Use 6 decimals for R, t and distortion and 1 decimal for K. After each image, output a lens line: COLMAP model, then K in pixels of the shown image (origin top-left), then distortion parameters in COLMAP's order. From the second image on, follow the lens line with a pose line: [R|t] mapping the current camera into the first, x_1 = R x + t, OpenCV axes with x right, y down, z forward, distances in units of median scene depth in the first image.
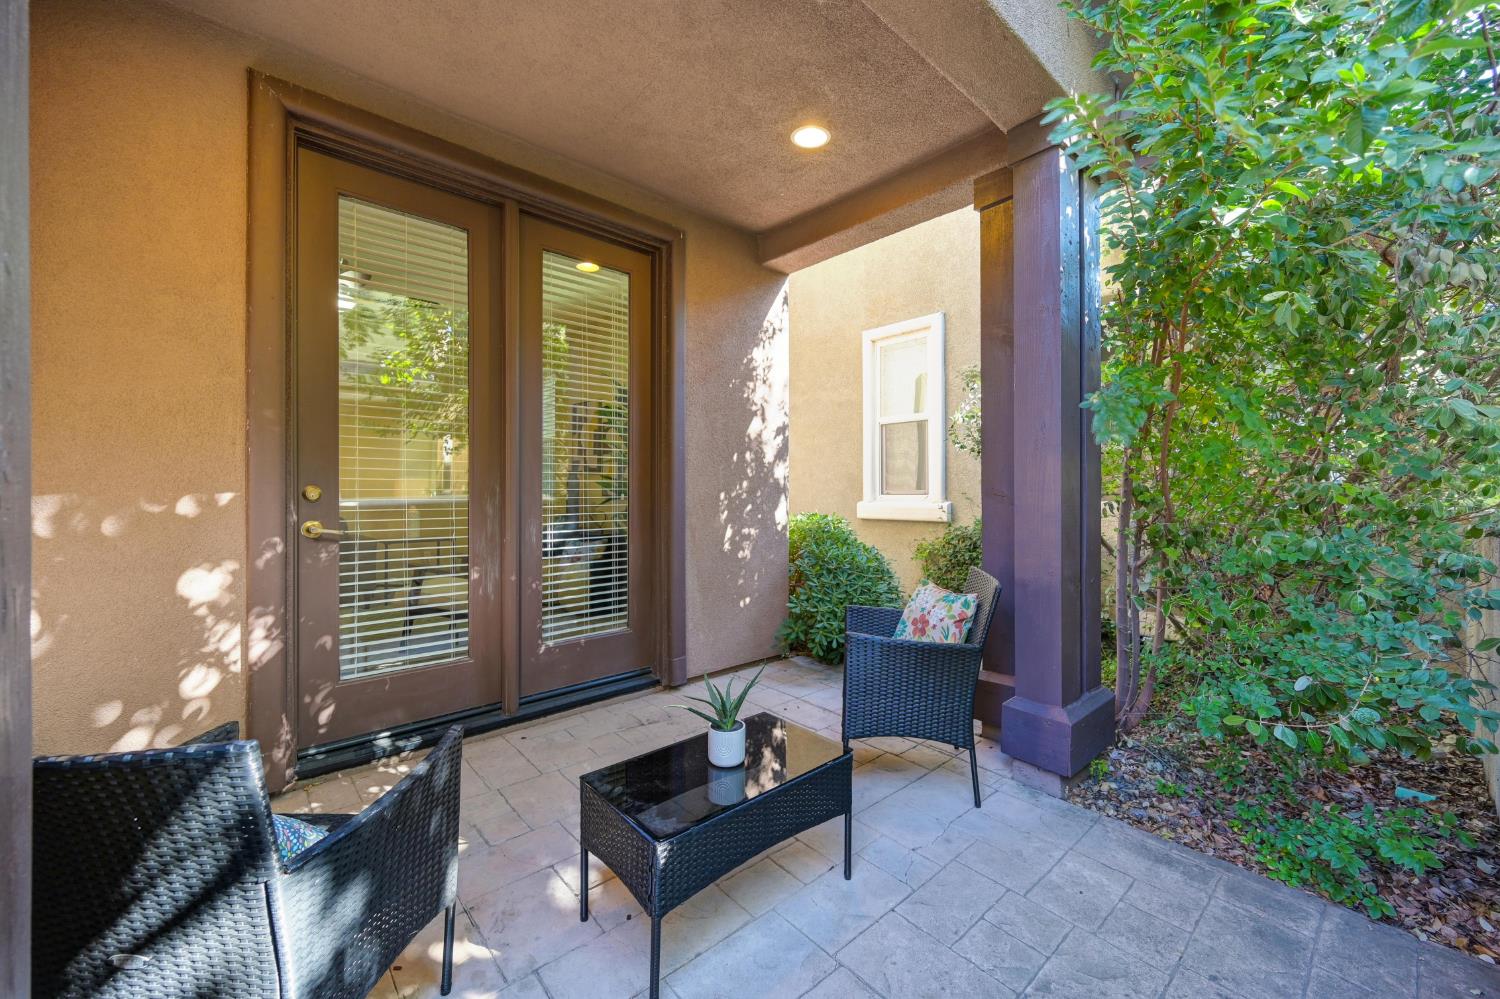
lens RADIAL K [[593.4, 0, 752.6], [0, 593.4, 491.3], [0, 0, 1]] dist [0.001569, 0.000076]
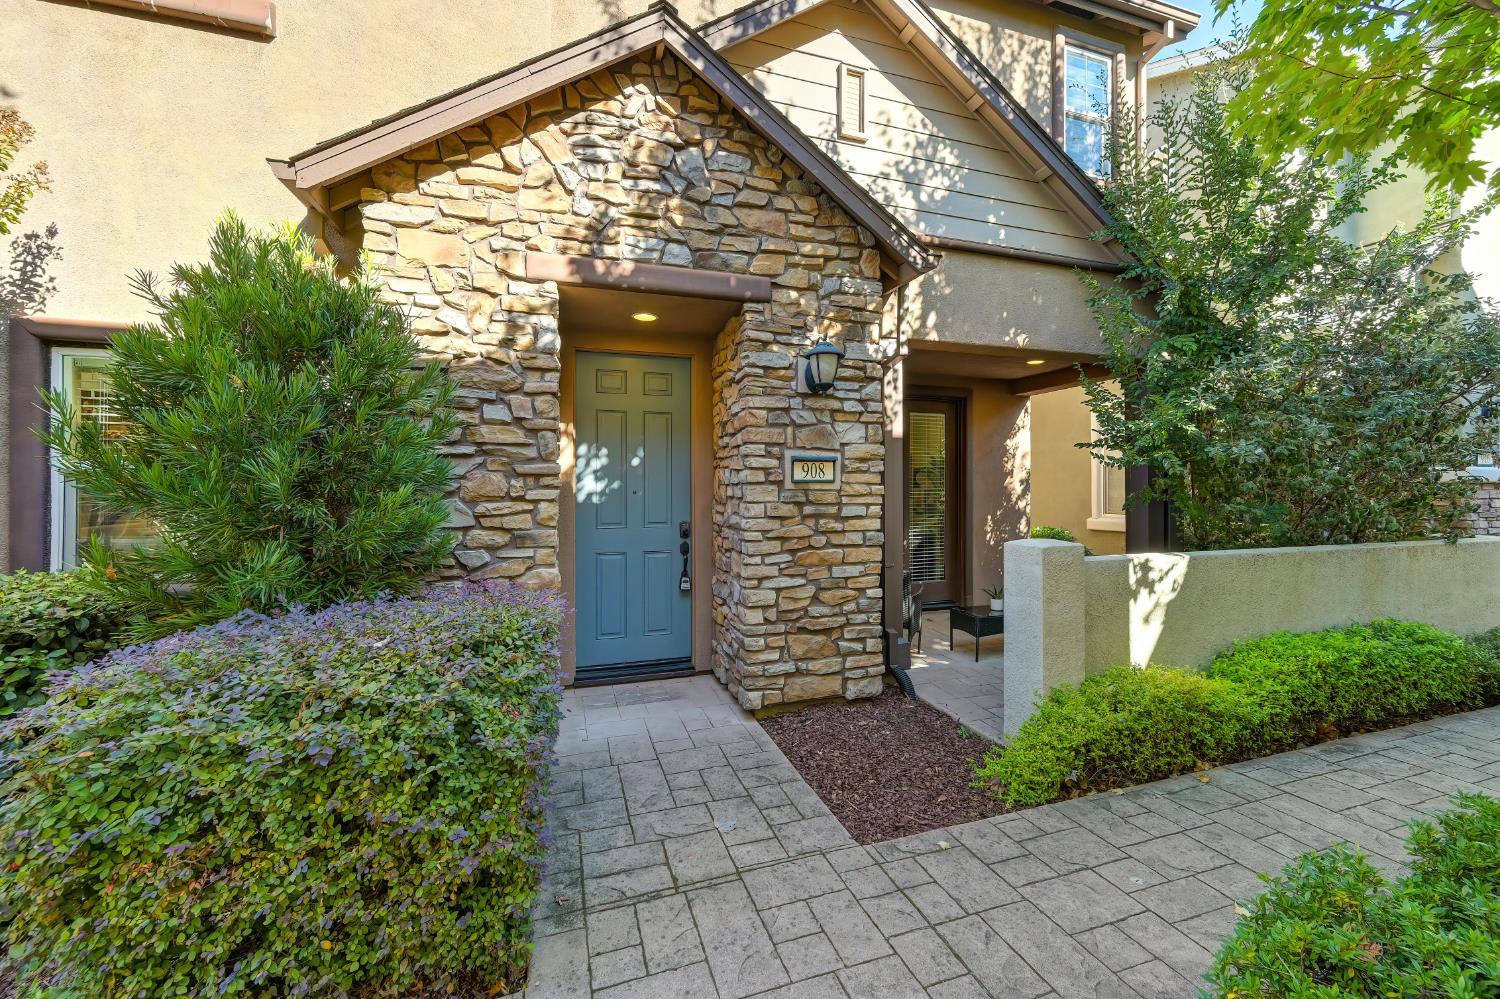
lens RADIAL K [[593.4, 0, 753.5], [0, 593.4, 499.4], [0, 0, 1]] dist [0.001569, 0.000076]
pose [[0.914739, 0.007083, -0.403982, 0.023876], [-0.006470, 0.999975, 0.002883, -0.043864], [0.403992, -0.000024, 0.914762, -1.098684]]
